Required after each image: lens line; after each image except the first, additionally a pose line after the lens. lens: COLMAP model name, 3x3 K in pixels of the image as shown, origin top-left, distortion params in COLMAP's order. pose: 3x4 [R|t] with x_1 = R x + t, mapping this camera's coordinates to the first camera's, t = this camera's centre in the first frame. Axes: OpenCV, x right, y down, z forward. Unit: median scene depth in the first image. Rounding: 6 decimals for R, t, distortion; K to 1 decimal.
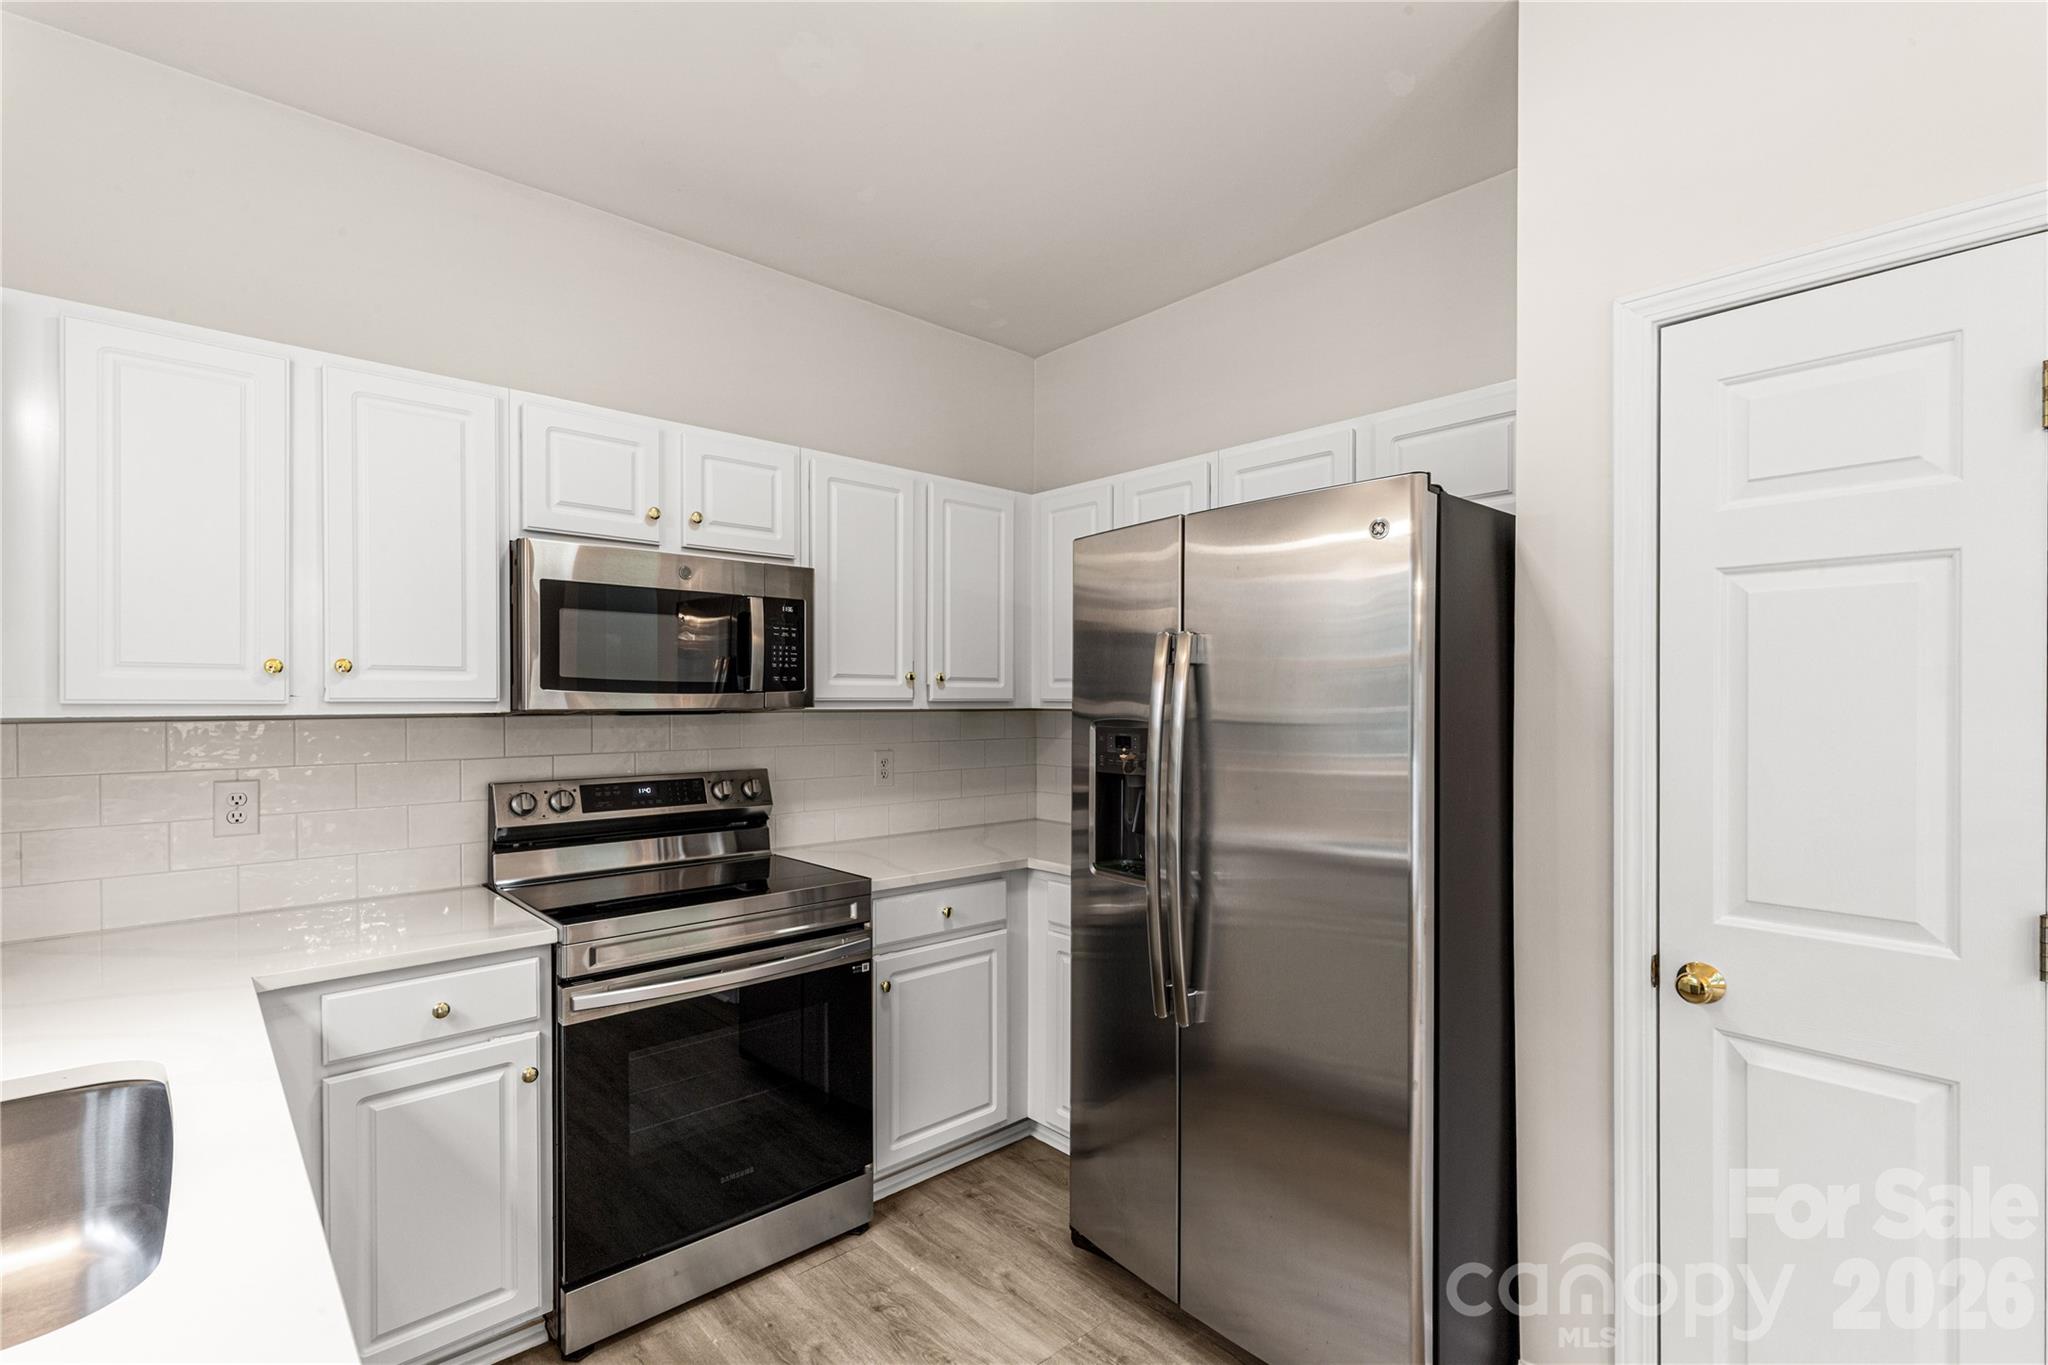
lens RADIAL K [[938.6, 0, 1018.4], [0, 938.6, 712.4], [0, 0, 1]] dist [0.011112, -0.004739]
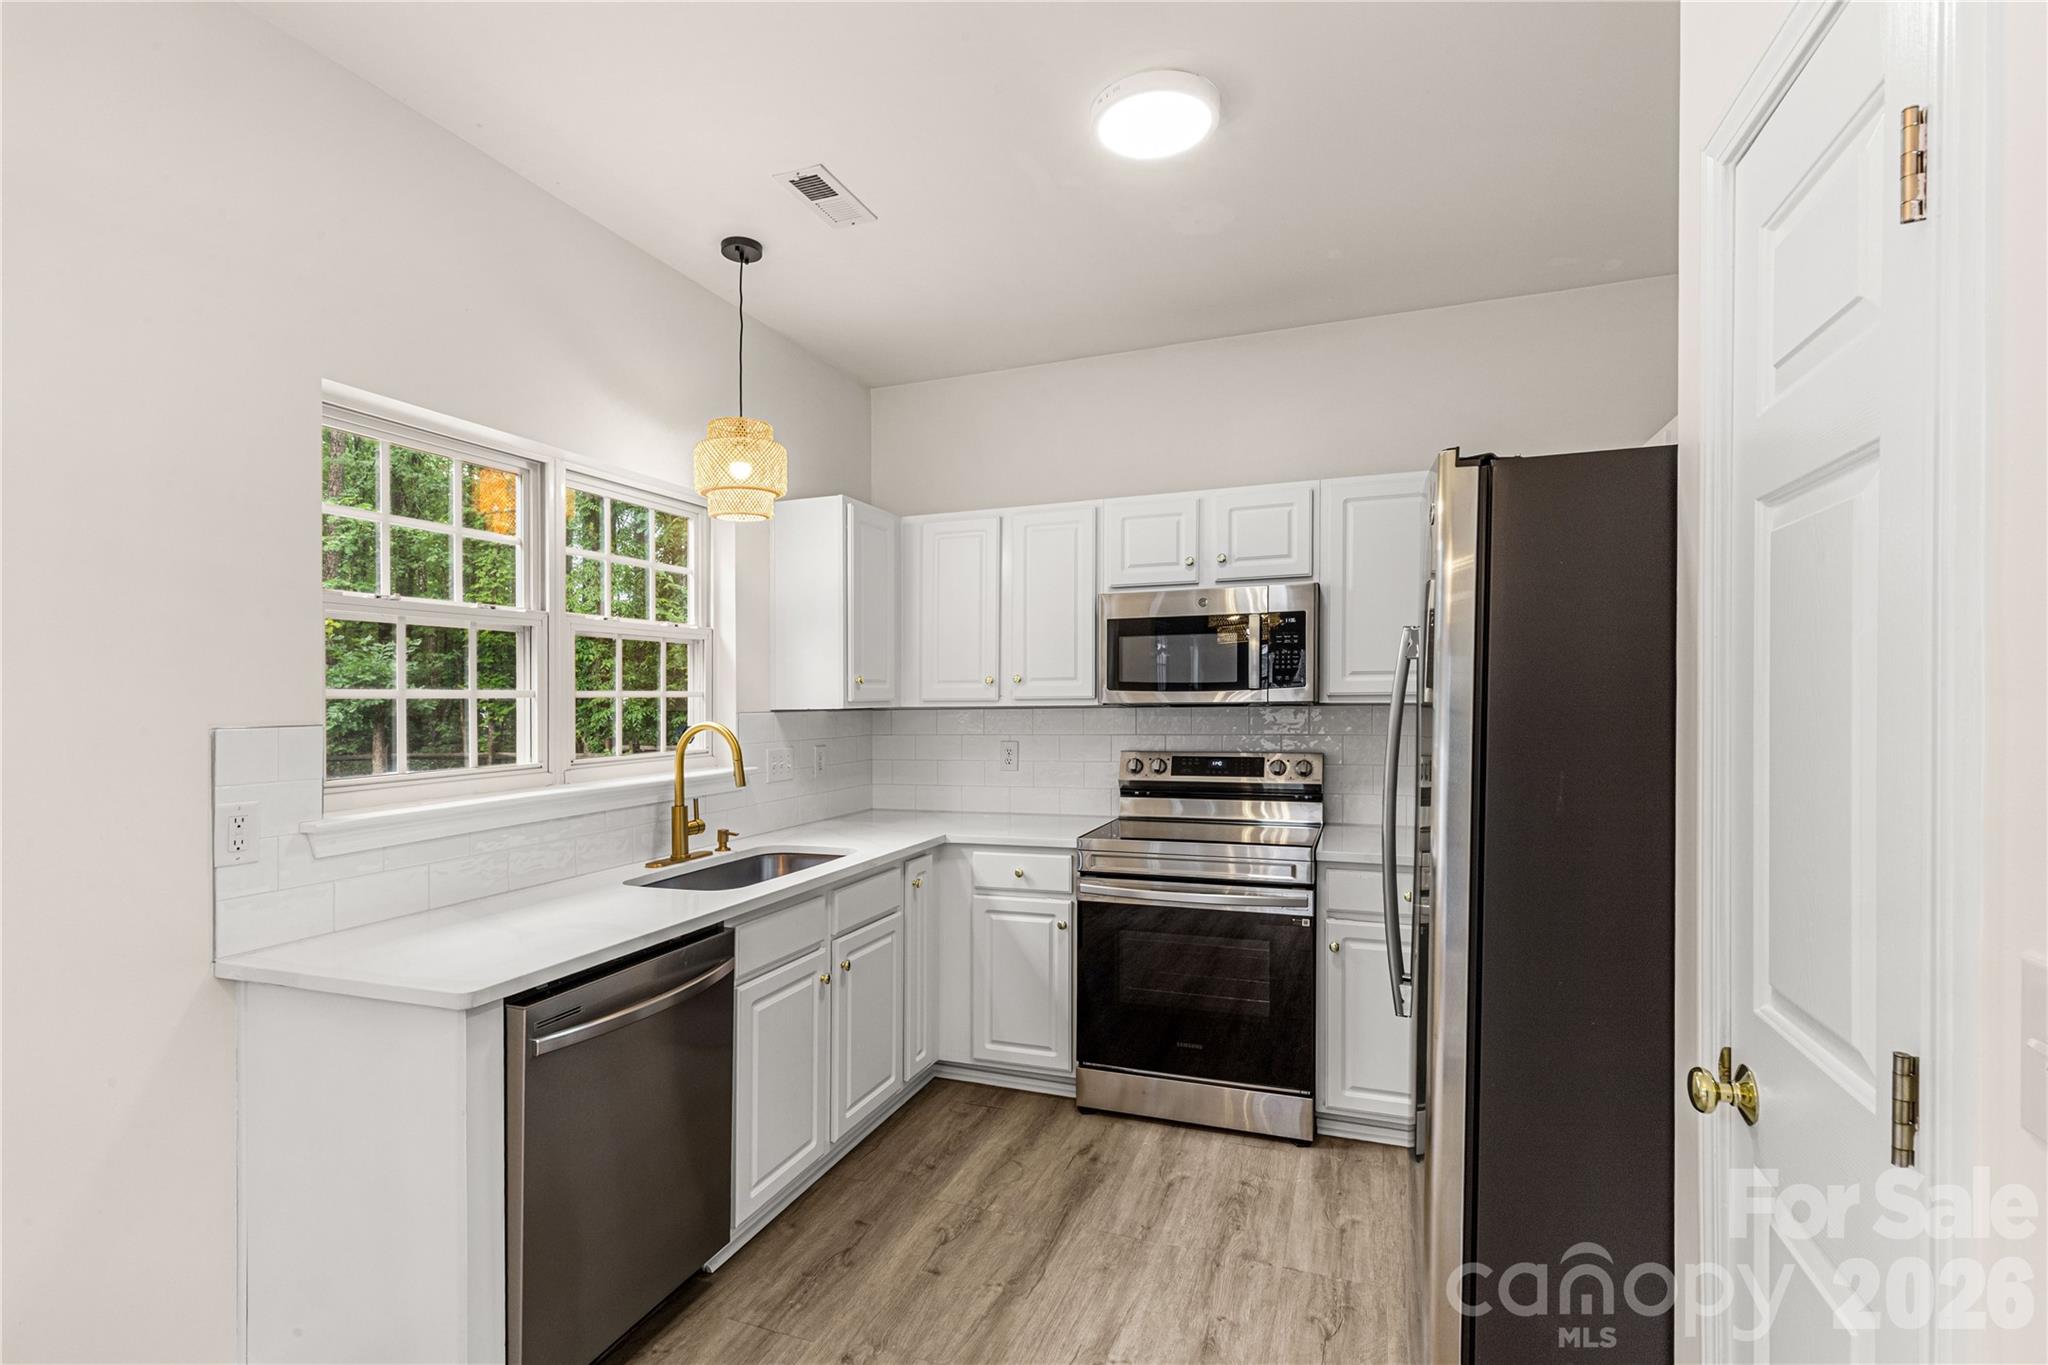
lens RADIAL K [[938.6, 0, 1022.2], [0, 938.6, 704.3], [0, 0, 1]] dist [0.011112, -0.004739]
pose [[0.464737, -0.000508, -0.885449, 0.752745], [-0.003453, 0.999991, -0.002387, 0.002963], [0.885442, 0.004166, 0.464731, 0.145775]]
